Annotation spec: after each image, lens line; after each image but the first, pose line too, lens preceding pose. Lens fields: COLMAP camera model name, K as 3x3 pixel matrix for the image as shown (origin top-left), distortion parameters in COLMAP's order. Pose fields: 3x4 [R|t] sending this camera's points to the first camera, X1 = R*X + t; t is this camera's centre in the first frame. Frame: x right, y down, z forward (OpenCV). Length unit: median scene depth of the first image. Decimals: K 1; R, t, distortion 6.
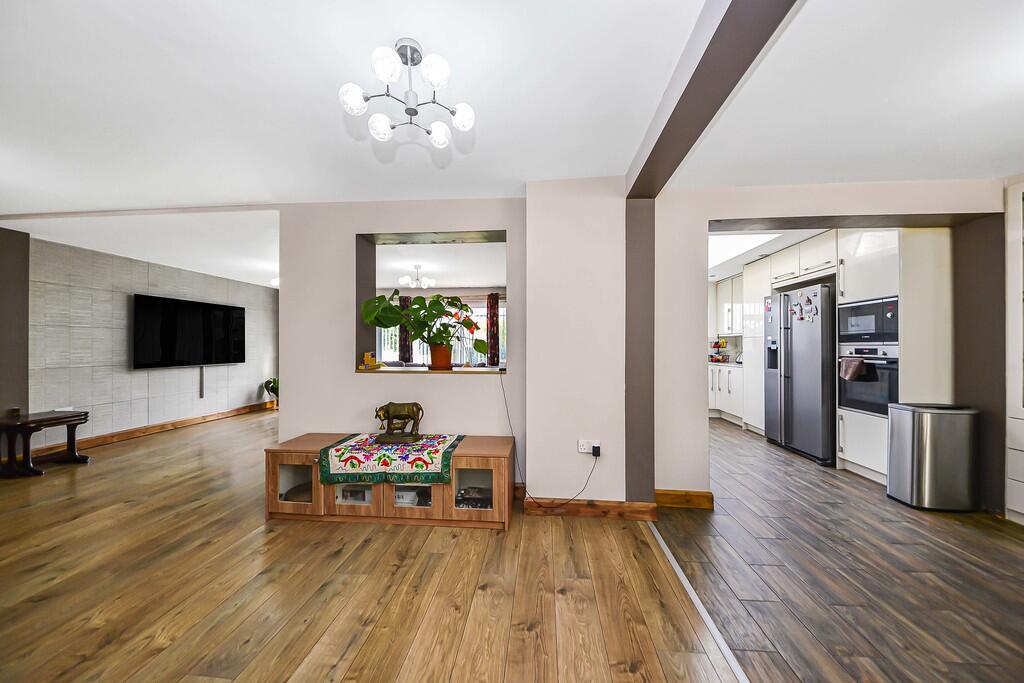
lens RADIAL K [[359.3, 0, 511.1], [0, 359.3, 347.1], [0, 0, 1]] dist [-0.003220, -0.000256]
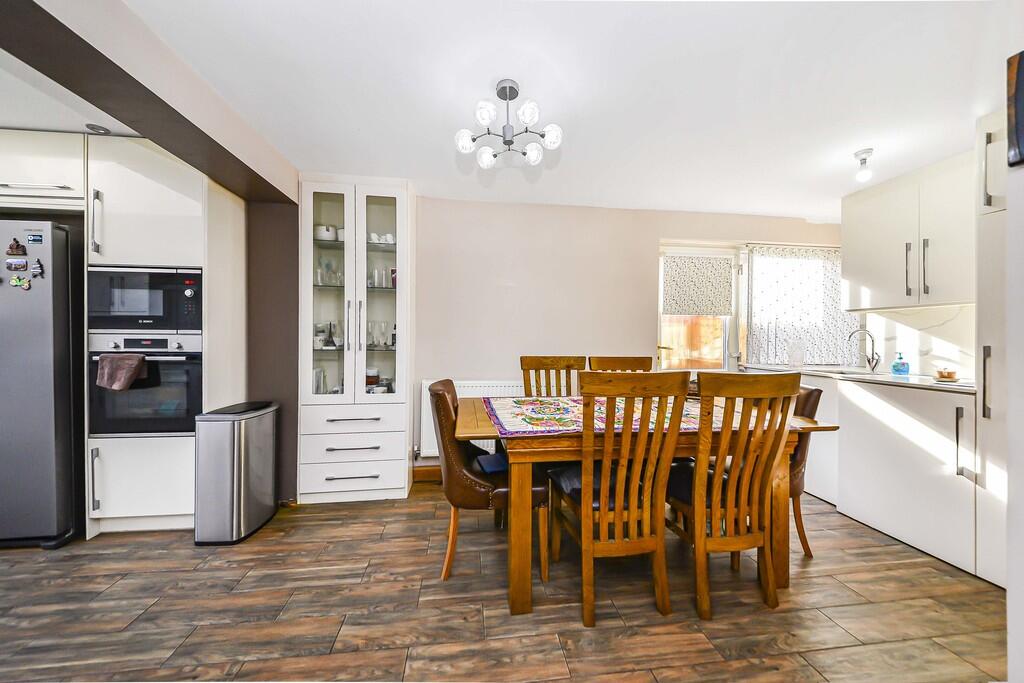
lens RADIAL K [[359.3, 0, 511.5], [0, 359.3, 337.7], [0, 0, 1]] dist [-0.003220, -0.000256]
pose [[-0.218715, -0.012783, 0.975705, 0.188459], [-0.008528, 0.999901, 0.011189, -0.011209], [-0.975751, -0.005874, -0.218803, 0.471654]]
